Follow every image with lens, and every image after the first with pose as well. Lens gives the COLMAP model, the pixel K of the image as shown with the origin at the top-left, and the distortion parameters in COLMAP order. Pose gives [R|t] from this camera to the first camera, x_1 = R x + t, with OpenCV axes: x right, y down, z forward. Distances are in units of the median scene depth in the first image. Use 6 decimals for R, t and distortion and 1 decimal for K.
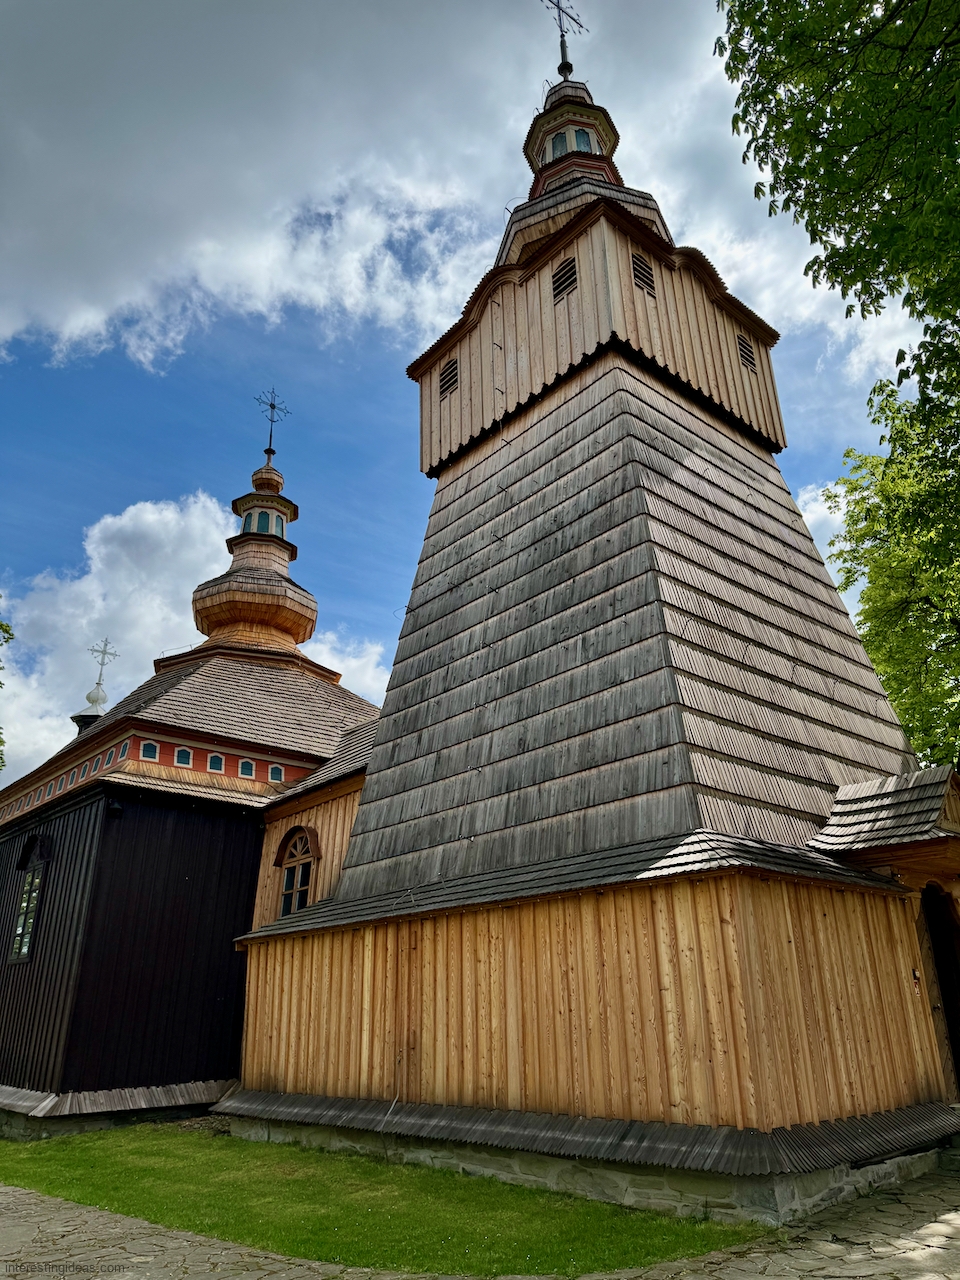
lens RADIAL K [[895.1, 0, 515.1], [0, 895.1, 612.9], [0, 0, 1]] dist [0.060819, -0.080591]
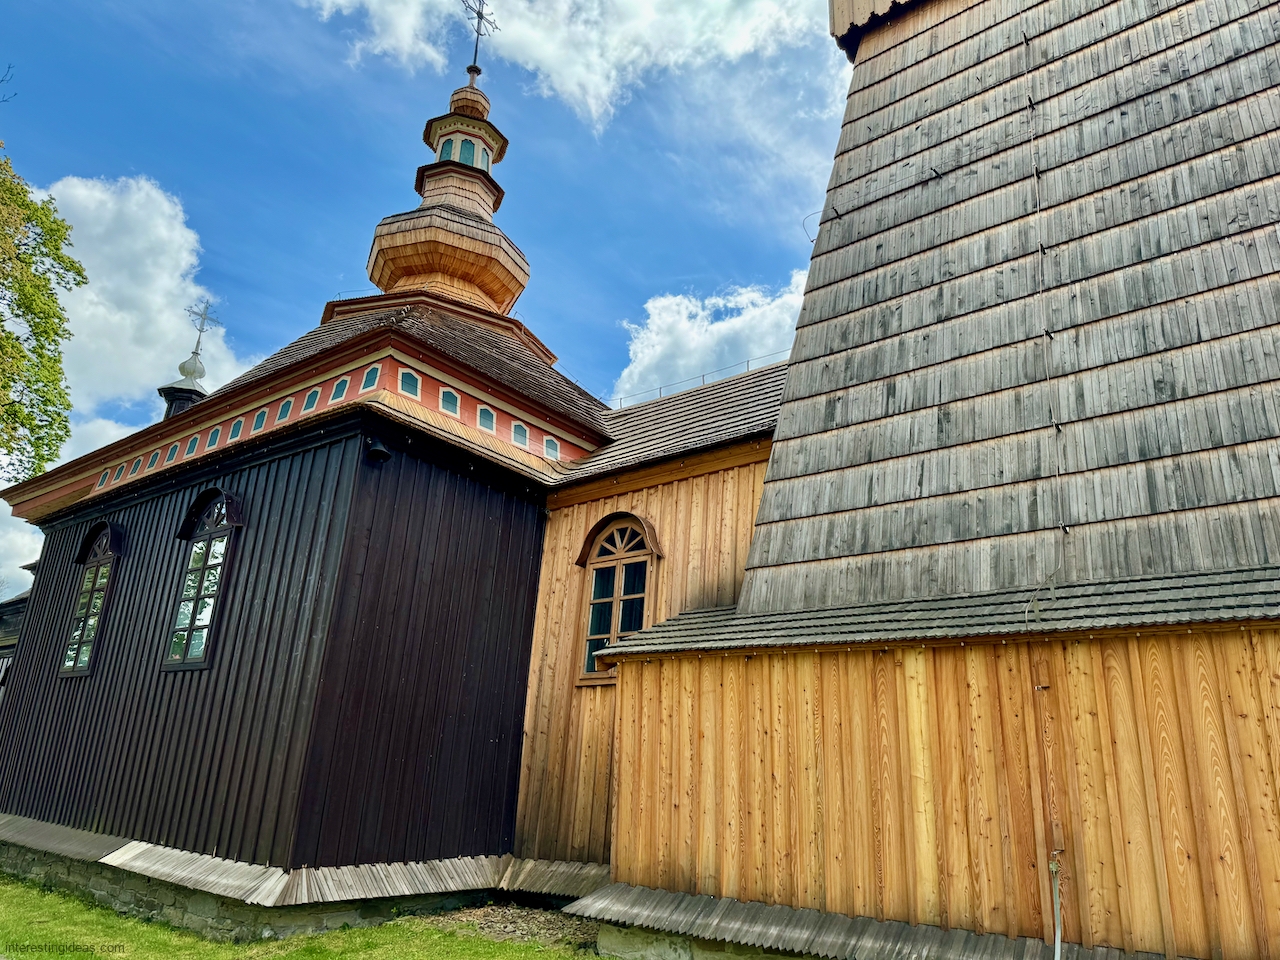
lens RADIAL K [[895.1, 0, 654.4], [0, 895.1, 466.1], [0, 0, 1]] dist [0.060819, -0.080591]
pose [[0.986442, 0.111216, 0.120680, -0.352952], [-0.120974, 0.989682, 0.076783, 0.166965], [-0.110895, -0.090341, 0.989718, 0.357595]]
